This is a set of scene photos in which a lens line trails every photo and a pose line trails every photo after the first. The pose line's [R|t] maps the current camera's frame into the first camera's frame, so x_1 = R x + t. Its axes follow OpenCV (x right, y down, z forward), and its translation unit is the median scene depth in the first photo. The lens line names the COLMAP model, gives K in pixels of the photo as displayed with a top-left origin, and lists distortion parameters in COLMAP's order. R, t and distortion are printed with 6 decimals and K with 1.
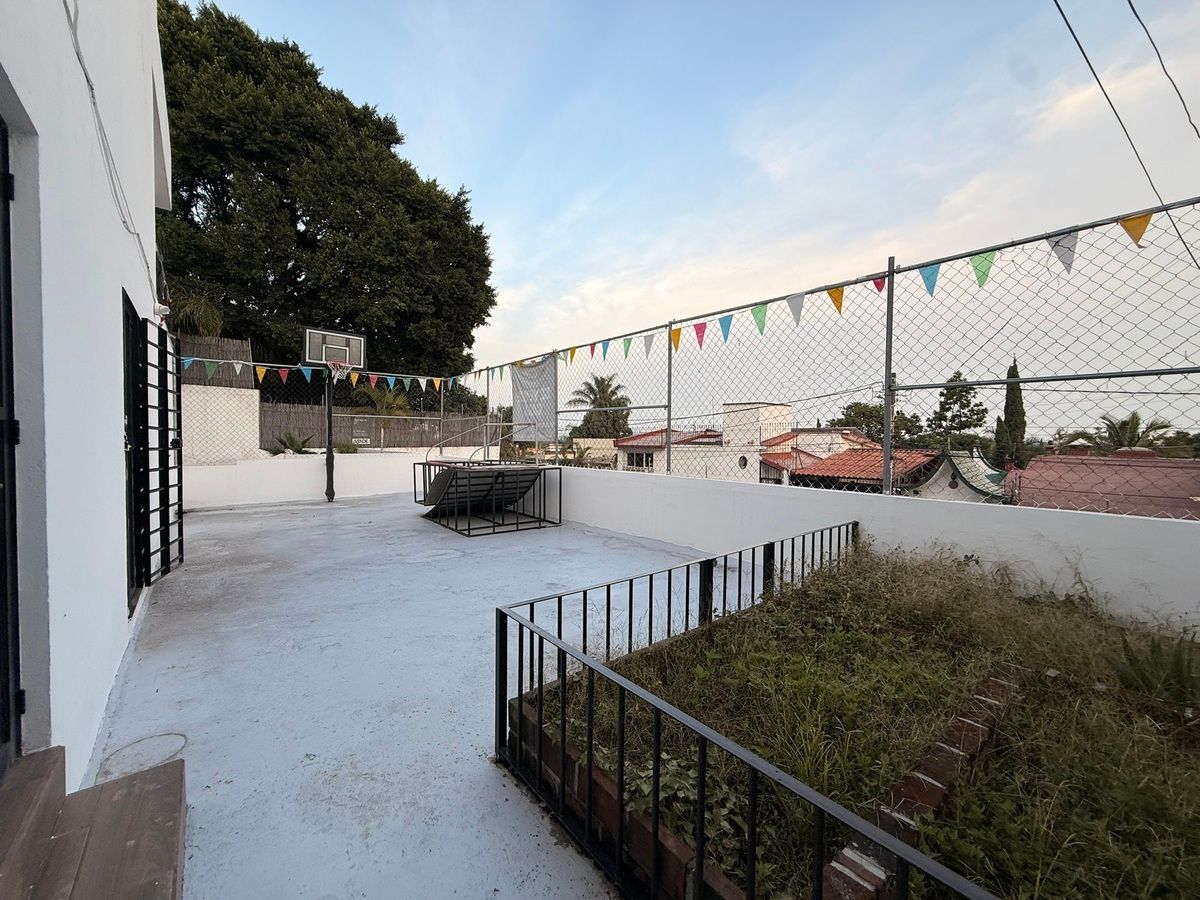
lens RADIAL K [[480.4, 0, 597.4], [0, 480.4, 452.4], [0, 0, 1]] dist [-0.000206, 0.000548]
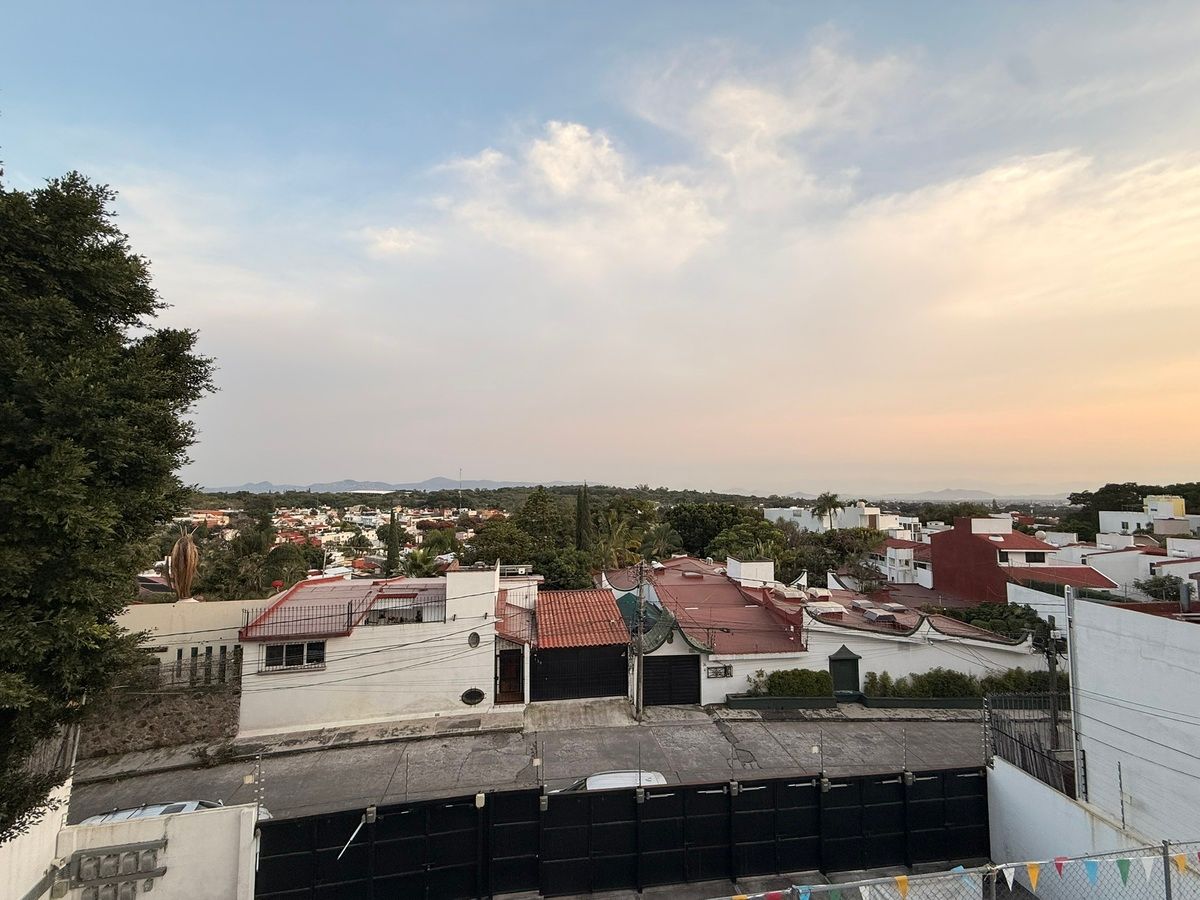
lens RADIAL K [[481.9, 0, 597.0], [0, 481.9, 451.1], [0, 0, 1]] dist [-0.000082, 0.000173]
pose [[0.518848, 0.041333, 0.853866, -0.332536], [0.024447, 0.997705, -0.063151, -0.257107], [-0.854517, 0.053640, 0.516647, 0.355707]]
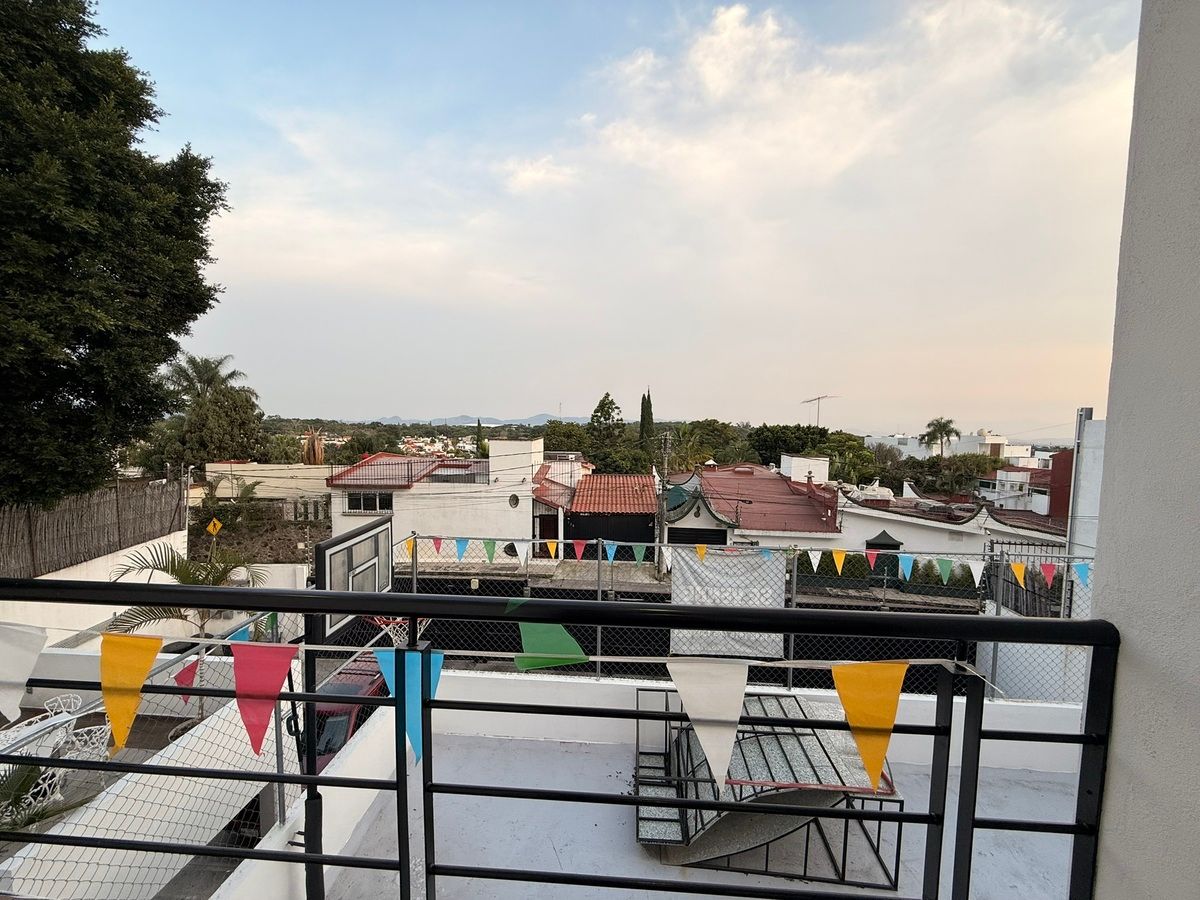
lens RADIAL K [[480.4, 0, 597.4], [0, 480.4, 452.4], [0, 0, 1]] dist [-0.000206, 0.000548]
pose [[0.684626, -0.053224, 0.726949, -0.275999], [0.012370, 0.998035, 0.061422, -0.133926], [-0.728790, -0.033059, 0.683939, 0.231412]]
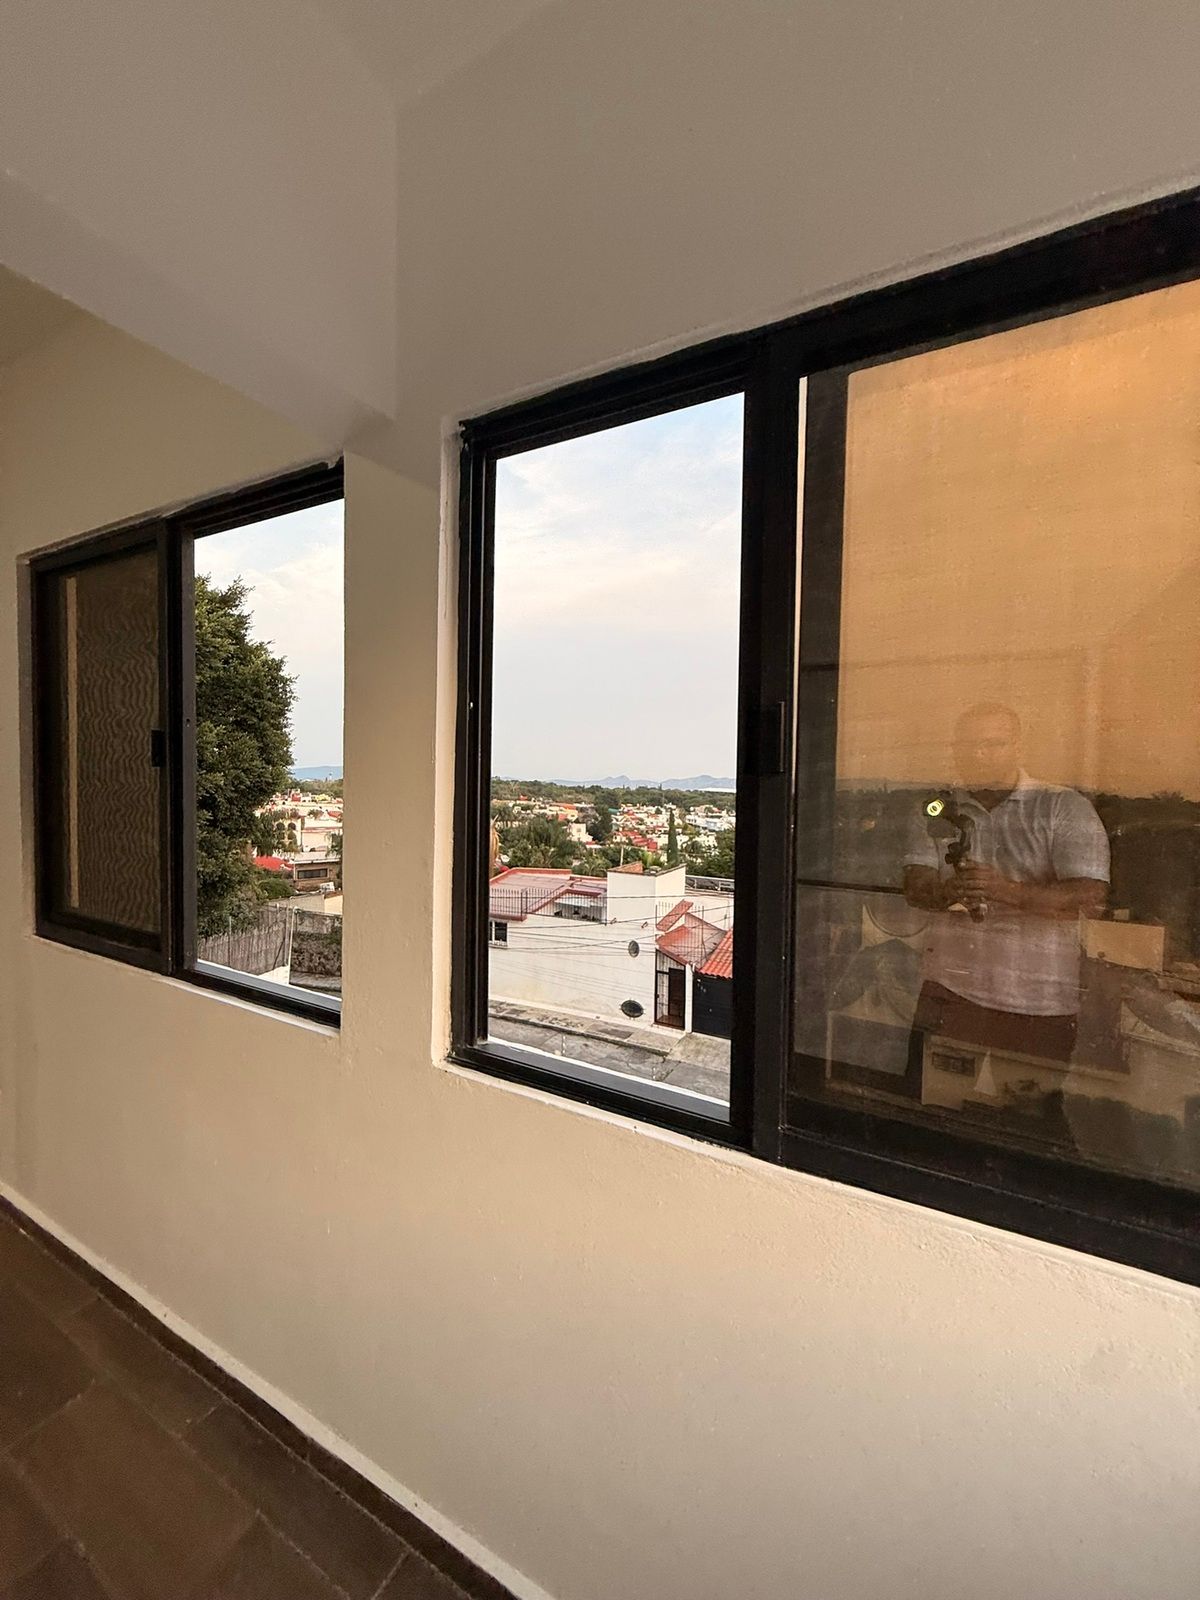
lens RADIAL K [[642.5, 0, 596.4], [0, 642.5, 796.2], [0, 0, 1]] dist [-0.000082, 0.000173]
pose [[0.931176, -0.007021, 0.364502, -0.130705], [0.000662, 0.999845, 0.017569, -0.245440], [-0.364569, -0.016119, 0.931037, 0.064098]]
